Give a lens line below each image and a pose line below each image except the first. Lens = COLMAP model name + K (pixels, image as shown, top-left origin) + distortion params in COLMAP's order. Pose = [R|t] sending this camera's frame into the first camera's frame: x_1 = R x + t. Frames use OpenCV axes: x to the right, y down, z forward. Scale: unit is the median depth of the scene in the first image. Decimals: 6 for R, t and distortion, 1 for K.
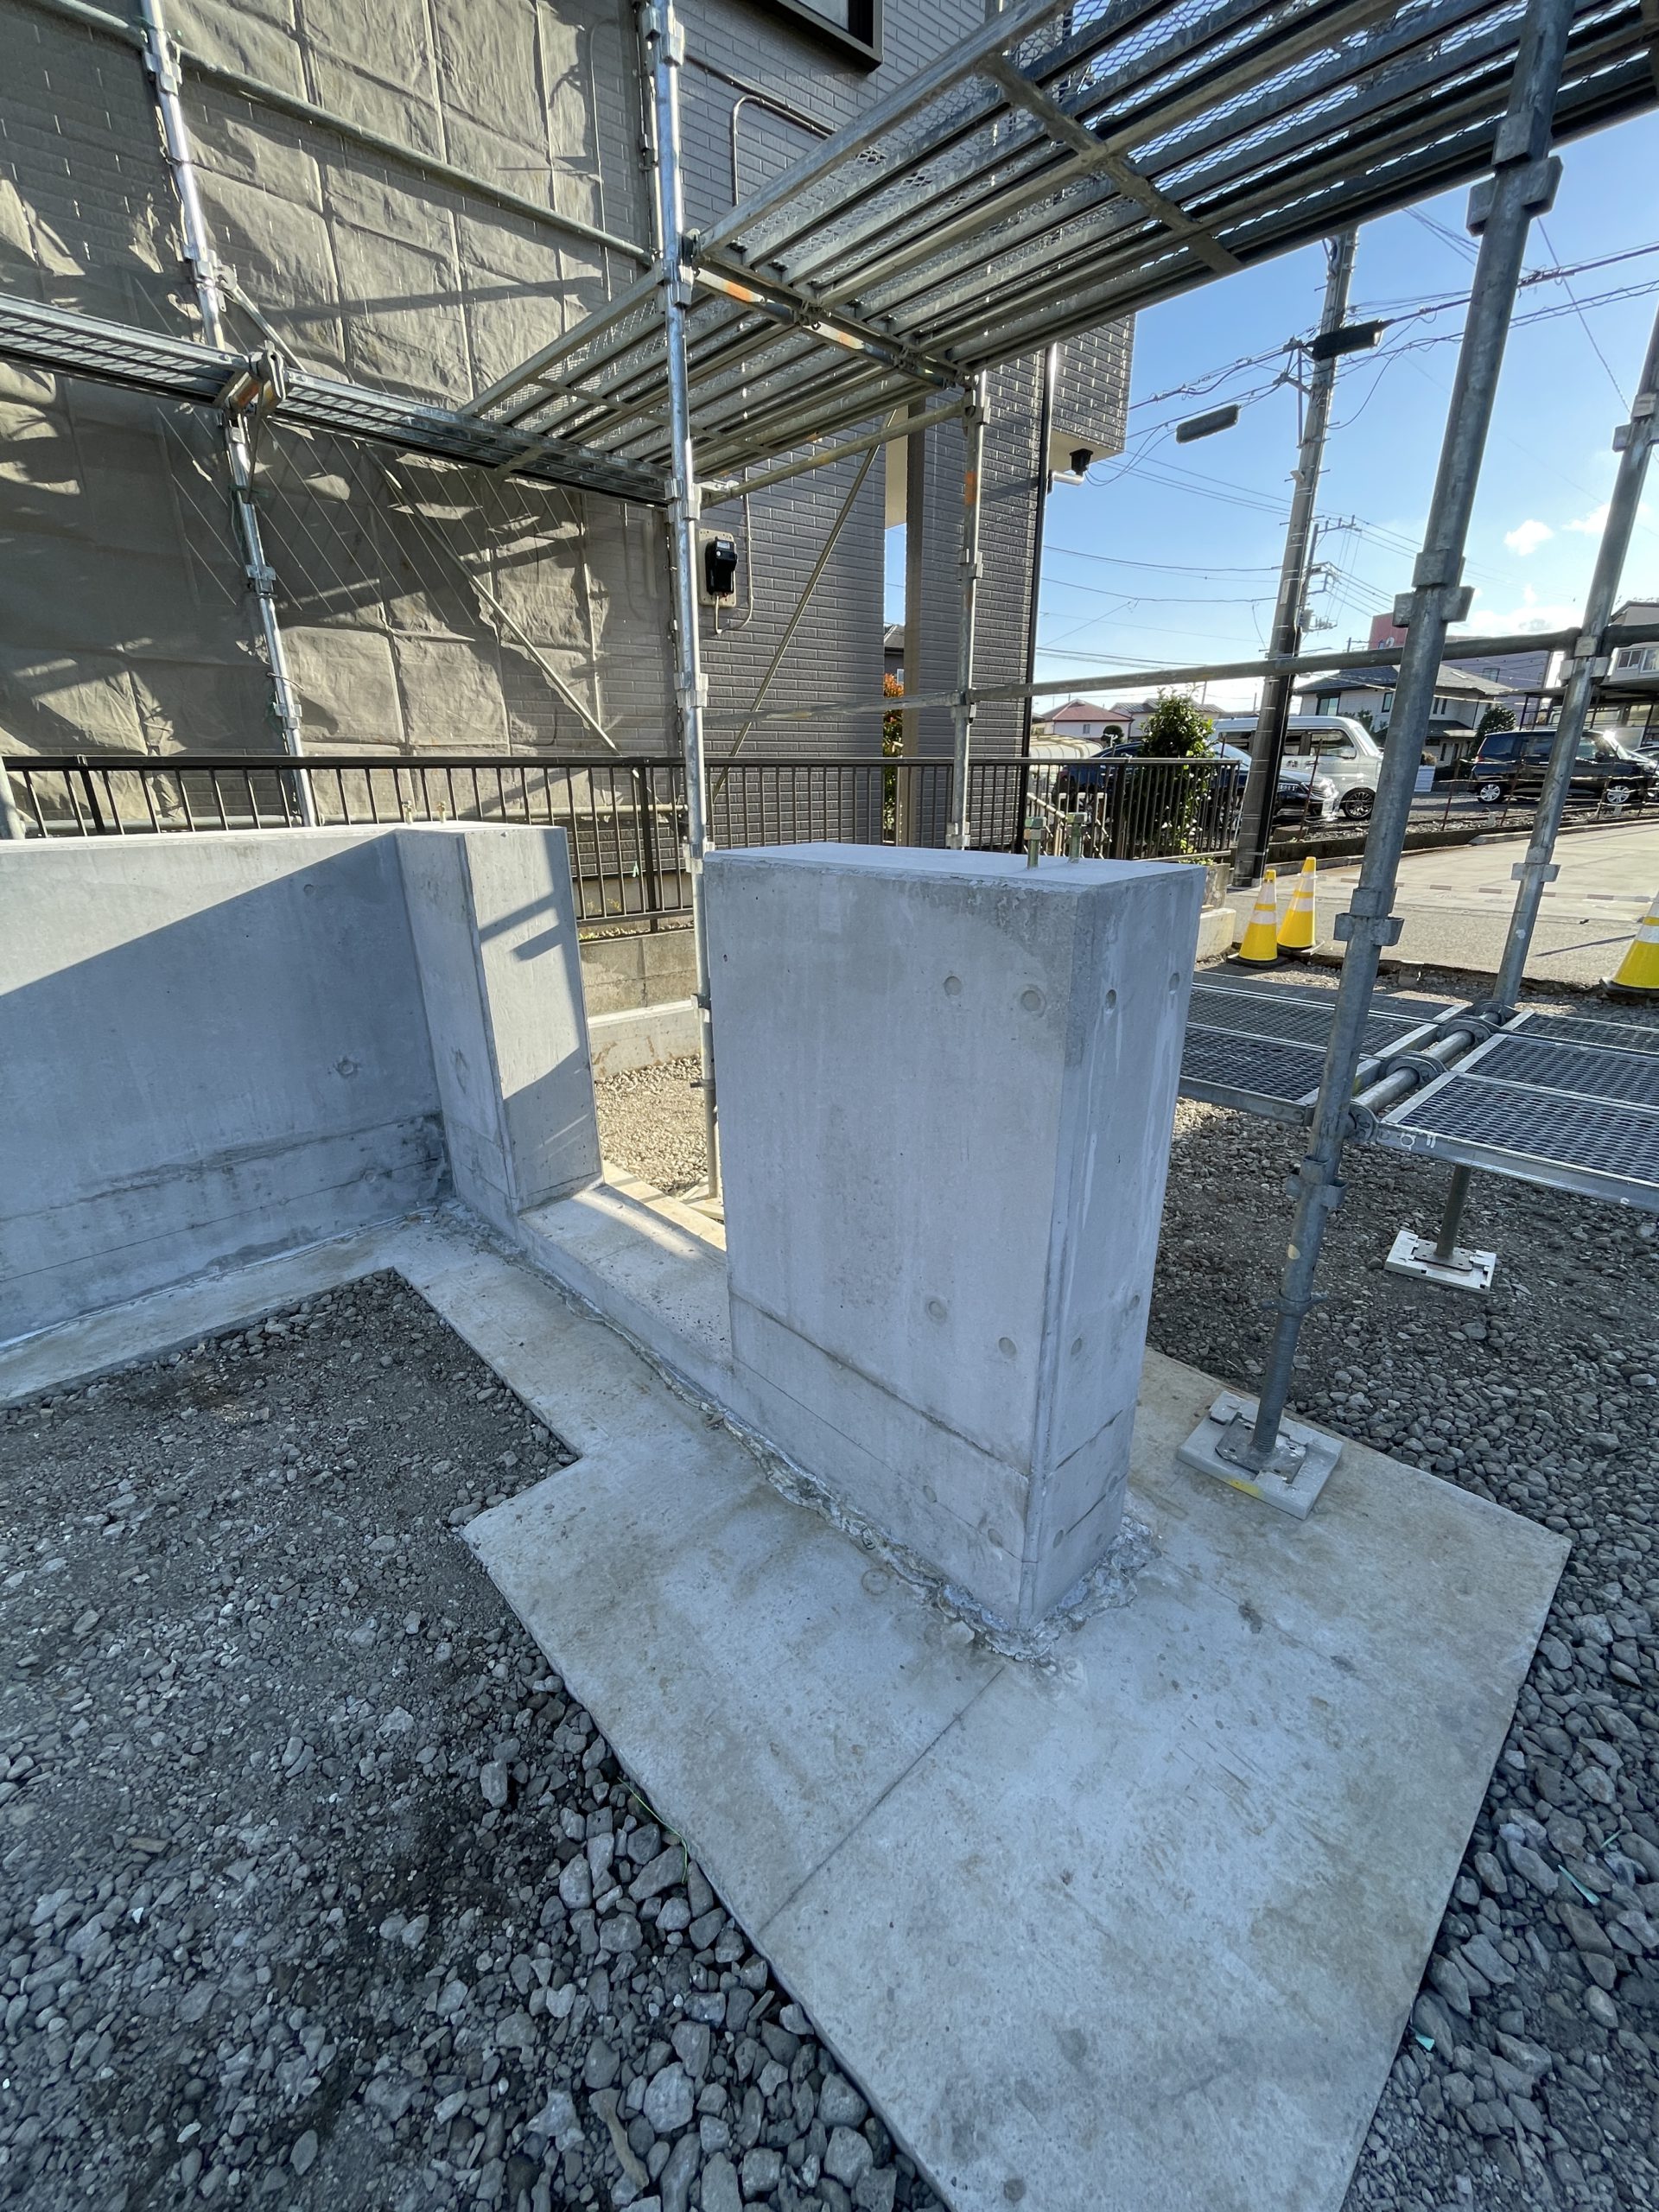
lens RADIAL K [[898.3, 0, 829.0], [0, 898.3, 1100.0], [0, 0, 1]] dist [-0.002917, 0.001176]
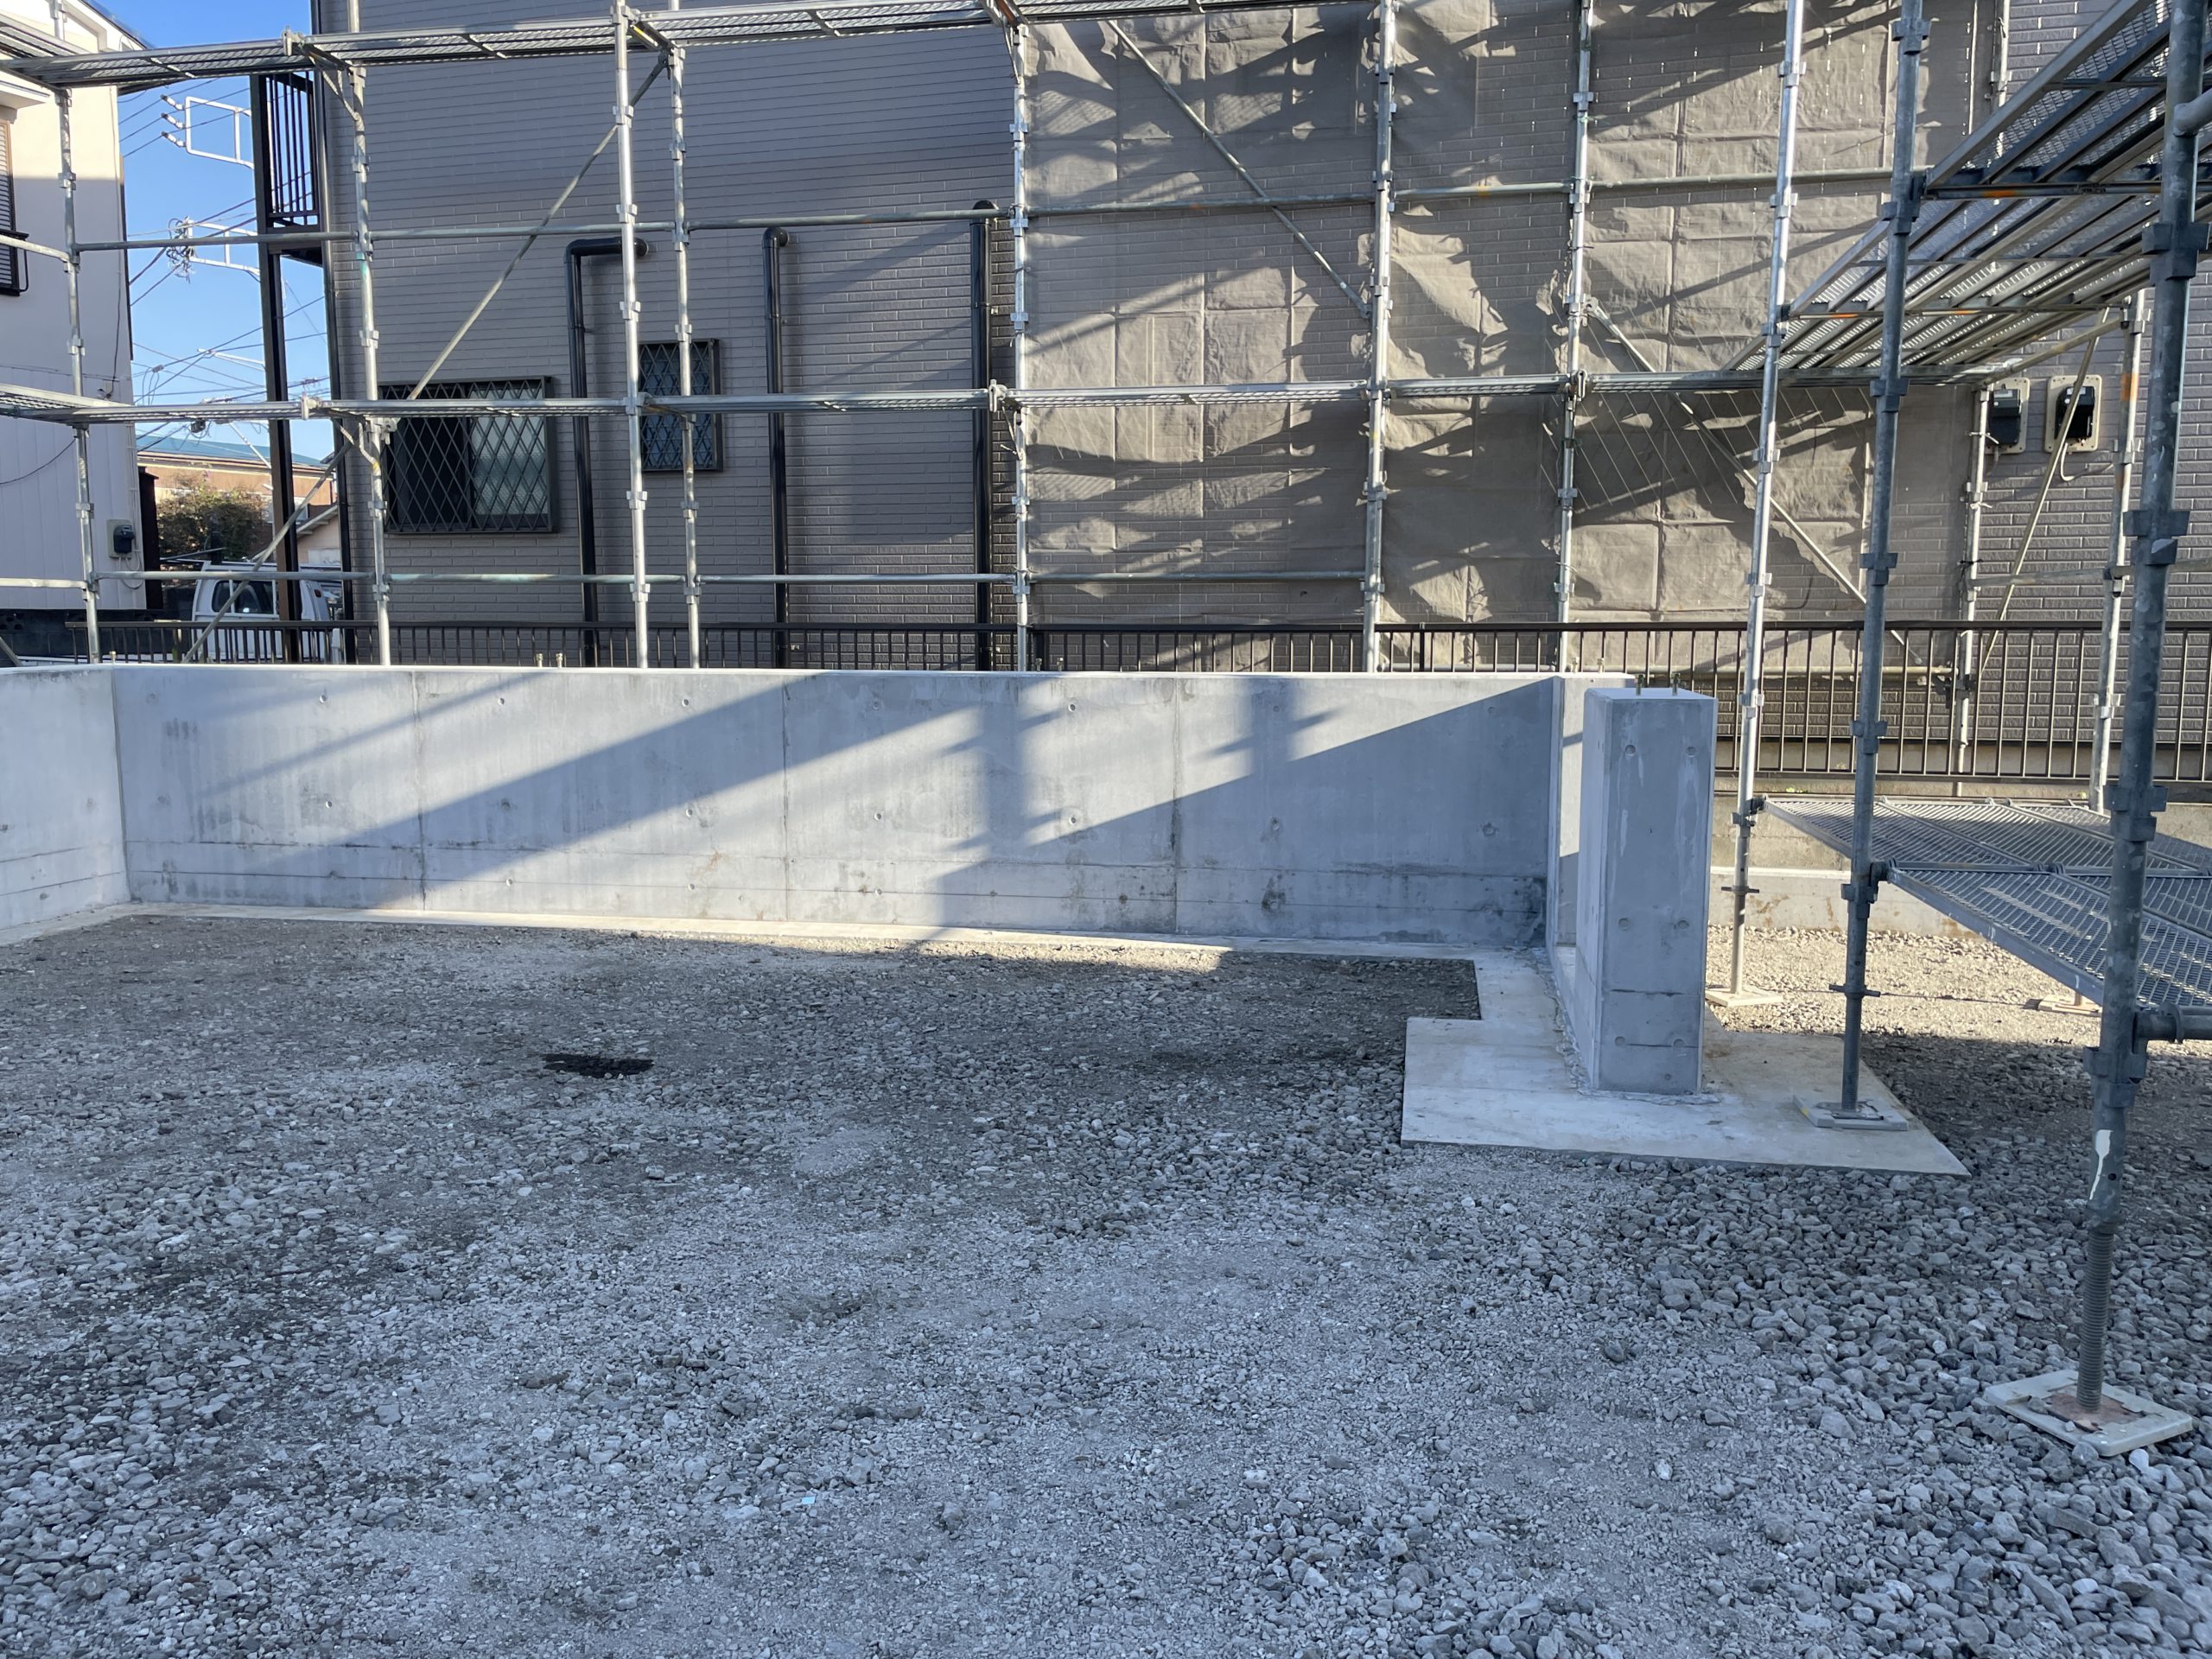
lens RADIAL K [[1676.4, 0, 1108.0], [0, 1676.4, 825.4], [0, 0, 1]] dist [0.048240, -0.019310]
pose [[0.581957, 0.109774, -0.805777, 1.040447], [-0.280861, 0.957009, -0.072469, 0.262814], [0.763180, 0.268485, 0.587769, -0.864212]]
